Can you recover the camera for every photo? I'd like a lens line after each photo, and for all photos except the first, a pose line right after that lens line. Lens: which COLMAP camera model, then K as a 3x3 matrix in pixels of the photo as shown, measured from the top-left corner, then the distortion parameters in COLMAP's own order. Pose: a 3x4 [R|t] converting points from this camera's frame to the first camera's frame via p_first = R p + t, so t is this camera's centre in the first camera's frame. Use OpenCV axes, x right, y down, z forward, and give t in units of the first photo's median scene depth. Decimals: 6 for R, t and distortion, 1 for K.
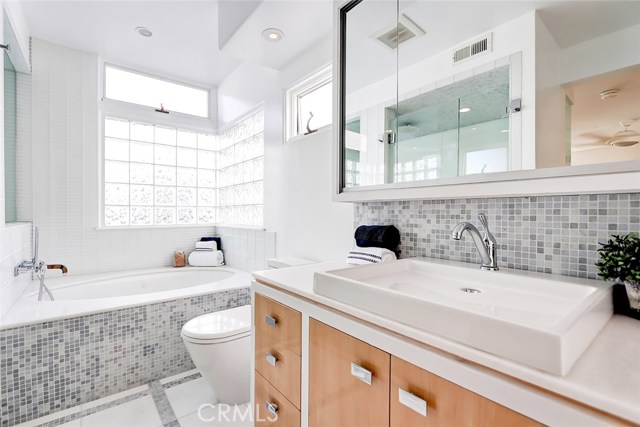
lens RADIAL K [[298.5, 0, 316.8], [0, 298.5, 214.2], [0, 0, 1]] dist [0.003499, -0.003300]
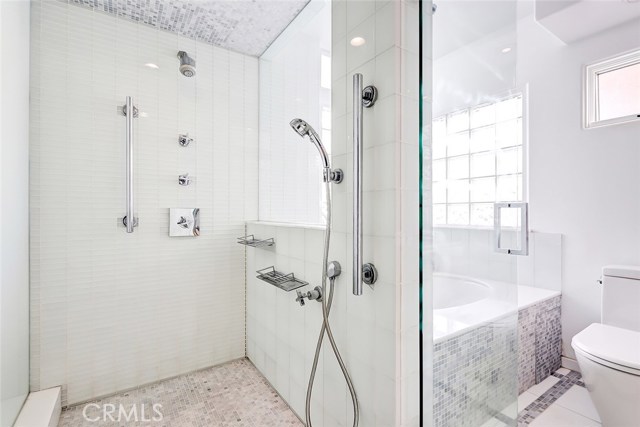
lens RADIAL K [[298.5, 0, 318.8], [0, 298.5, 210.3], [0, 0, 1]] dist [0.003499, -0.003300]
pose [[0.995006, -0.002253, -0.099793, -0.847660], [0.001288, 0.999952, -0.009733, -0.000586], [0.099810, 0.009556, 0.994961, 0.101868]]
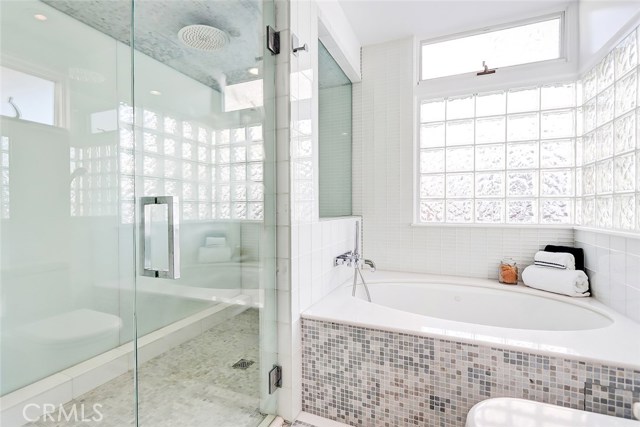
lens RADIAL K [[298.5, 0, 318.1], [0, 298.5, 210.7], [0, 0, 1]] dist [0.003499, -0.003300]
pose [[0.473095, 0.006778, -0.880985, -0.070438], [-0.002284, 0.999976, 0.006467, -0.000822], [0.881009, -0.001047, 0.473099, 0.371950]]
